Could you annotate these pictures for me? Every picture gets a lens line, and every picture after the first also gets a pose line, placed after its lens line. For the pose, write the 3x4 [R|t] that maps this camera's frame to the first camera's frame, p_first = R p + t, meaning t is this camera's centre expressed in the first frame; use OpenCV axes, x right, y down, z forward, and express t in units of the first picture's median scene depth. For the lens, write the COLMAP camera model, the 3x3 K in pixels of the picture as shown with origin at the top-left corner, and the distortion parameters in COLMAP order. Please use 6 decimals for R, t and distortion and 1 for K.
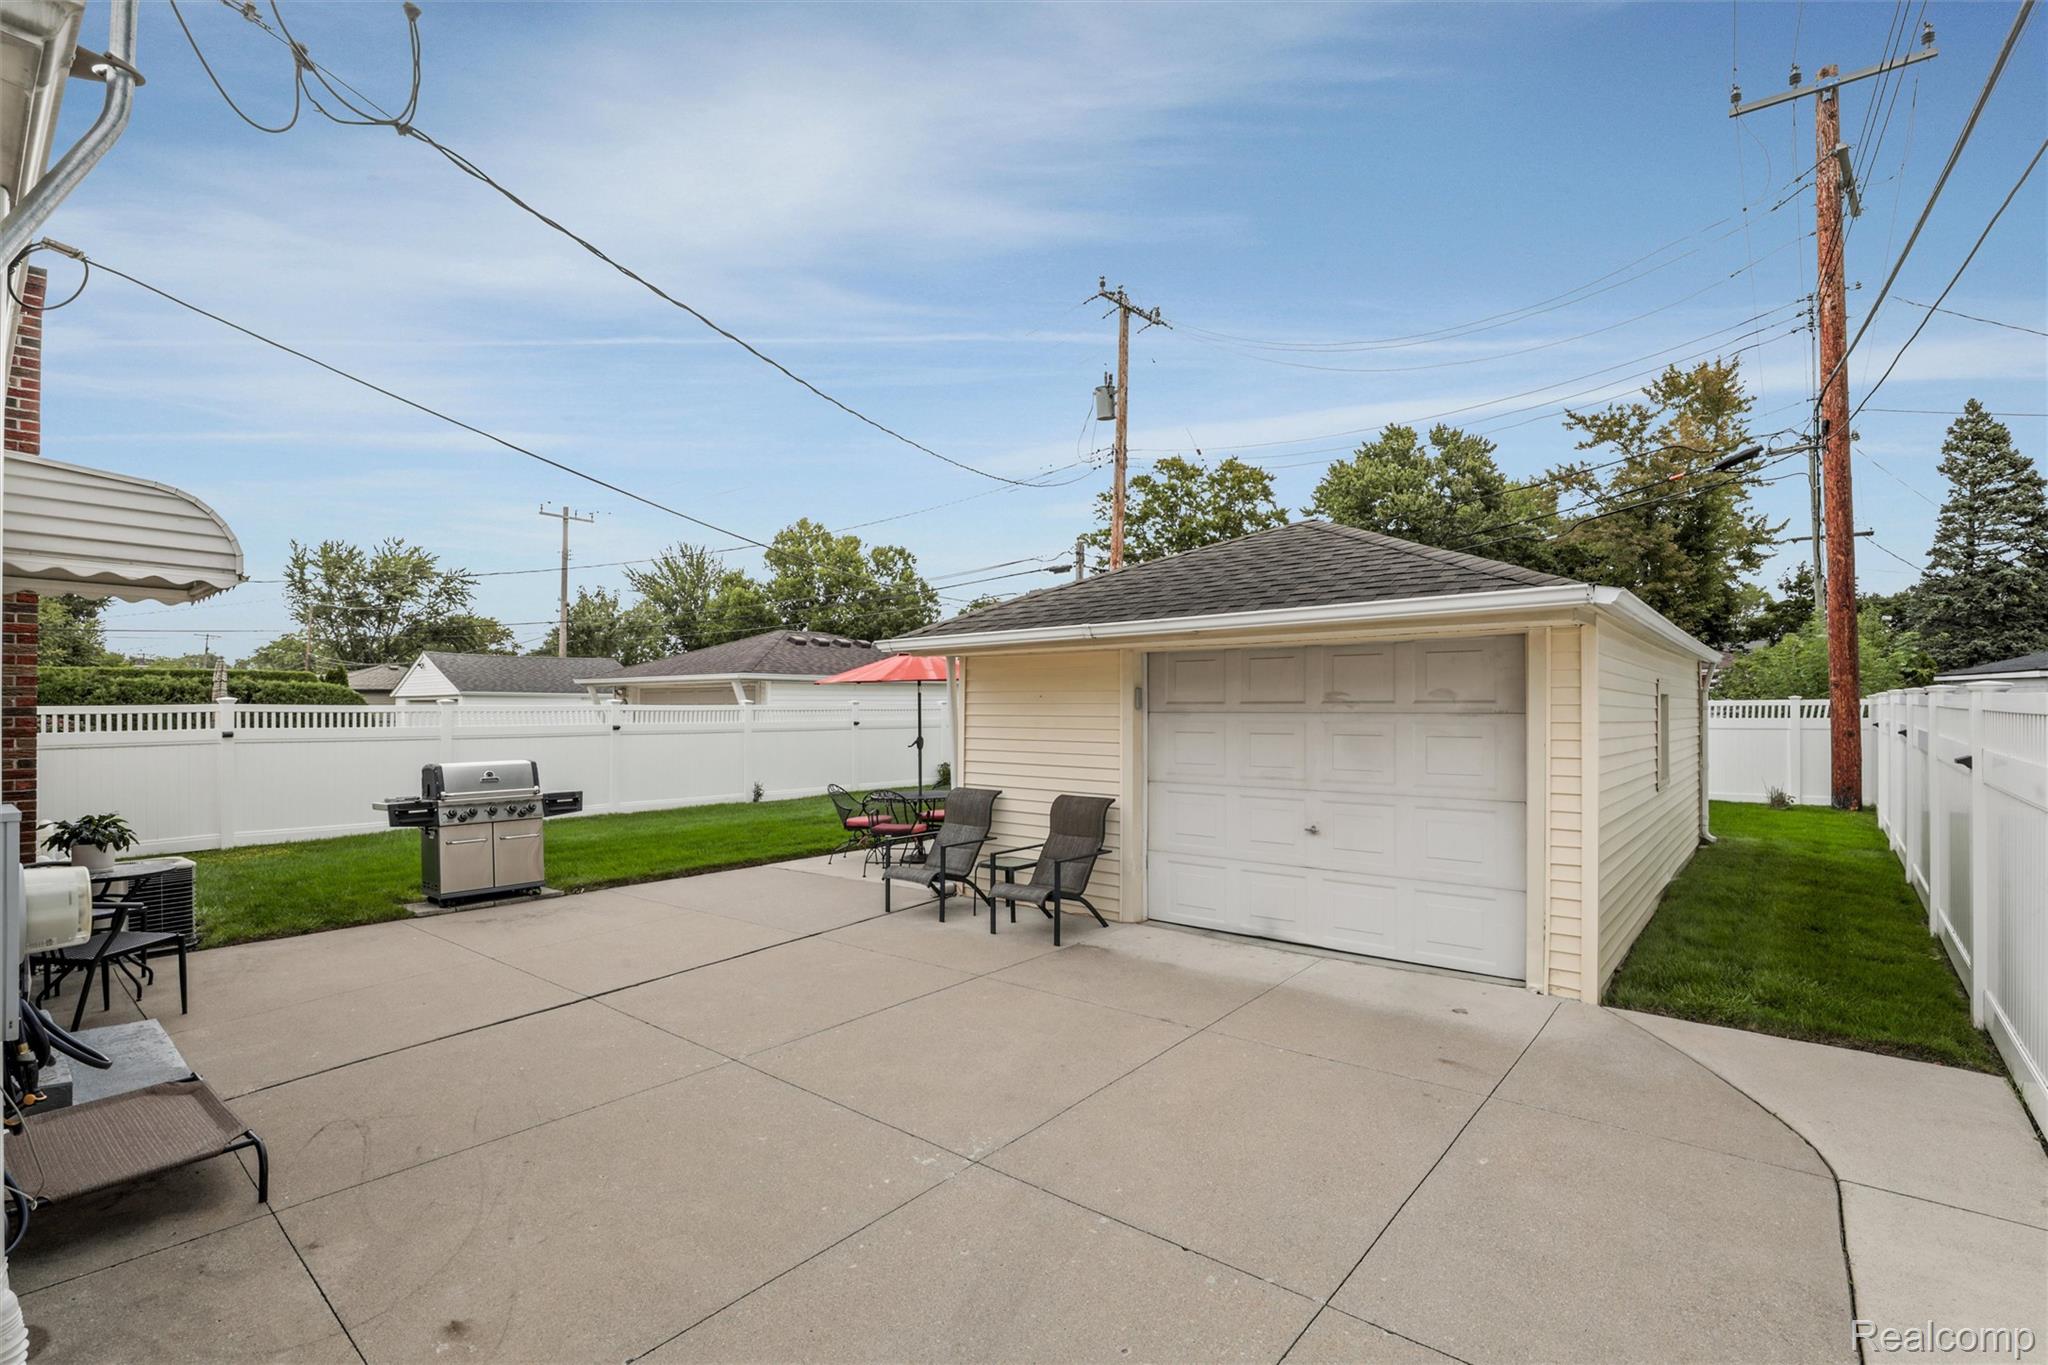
lens RADIAL K [[940.6, 0, 1029.2], [0, 940.6, 688.7], [0, 0, 1]] dist [-0.039423, 0.007844]
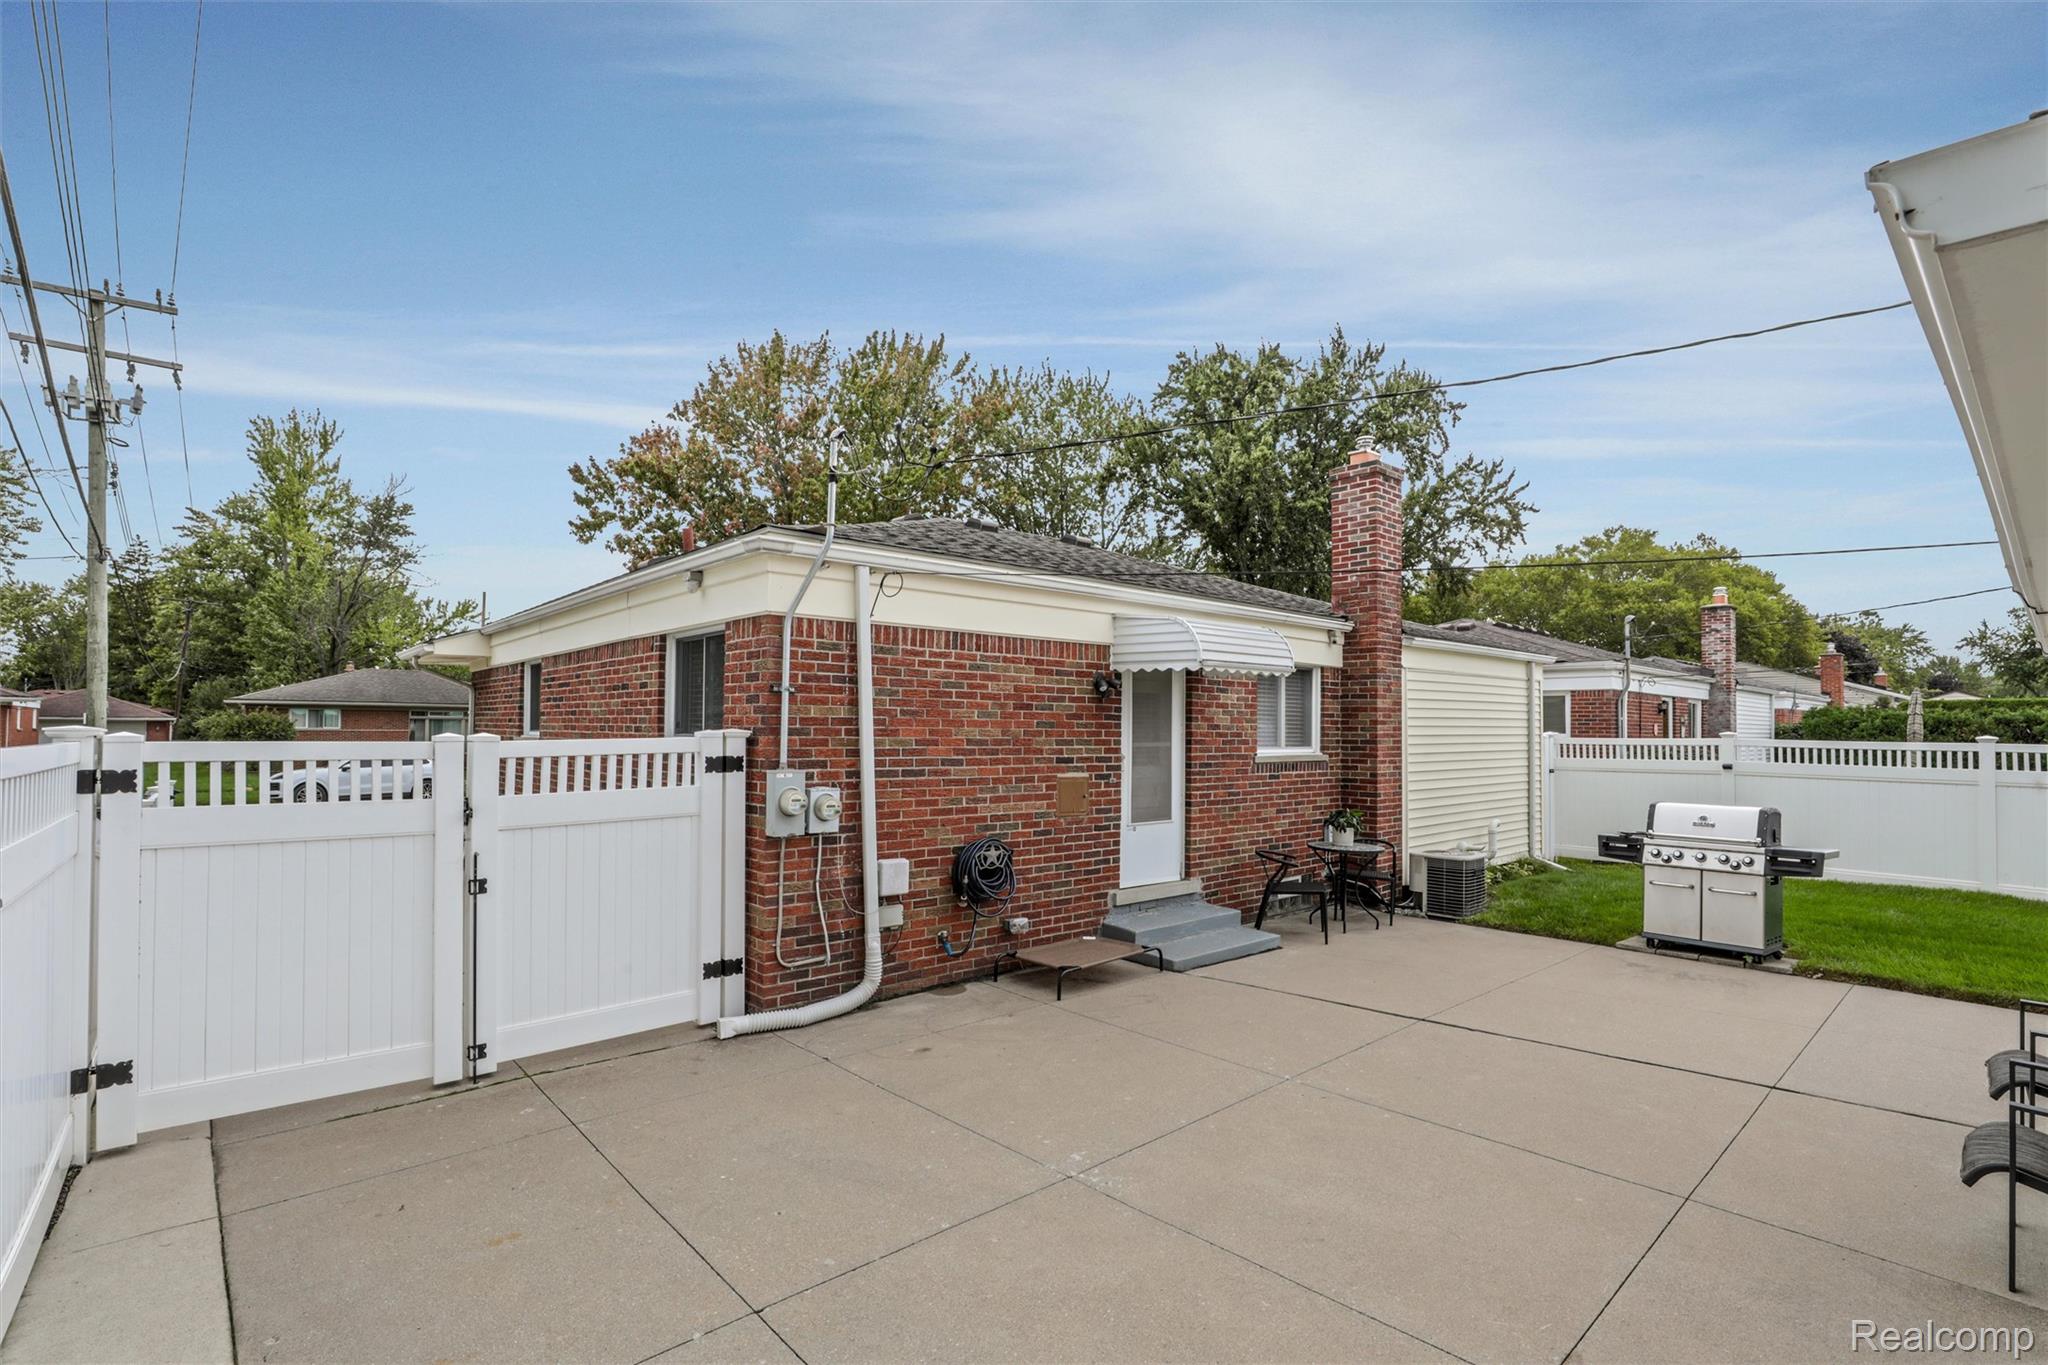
lens RADIAL K [[940.6, 0, 1027.5], [0, 940.6, 697.3], [0, 0, 1]] dist [-0.039423, 0.007844]
pose [[-0.144095, -0.031016, -0.989078, 0.624450], [0.007592, 0.999445, -0.032447, -0.004560], [0.989535, -0.012185, -0.143780, 0.678031]]
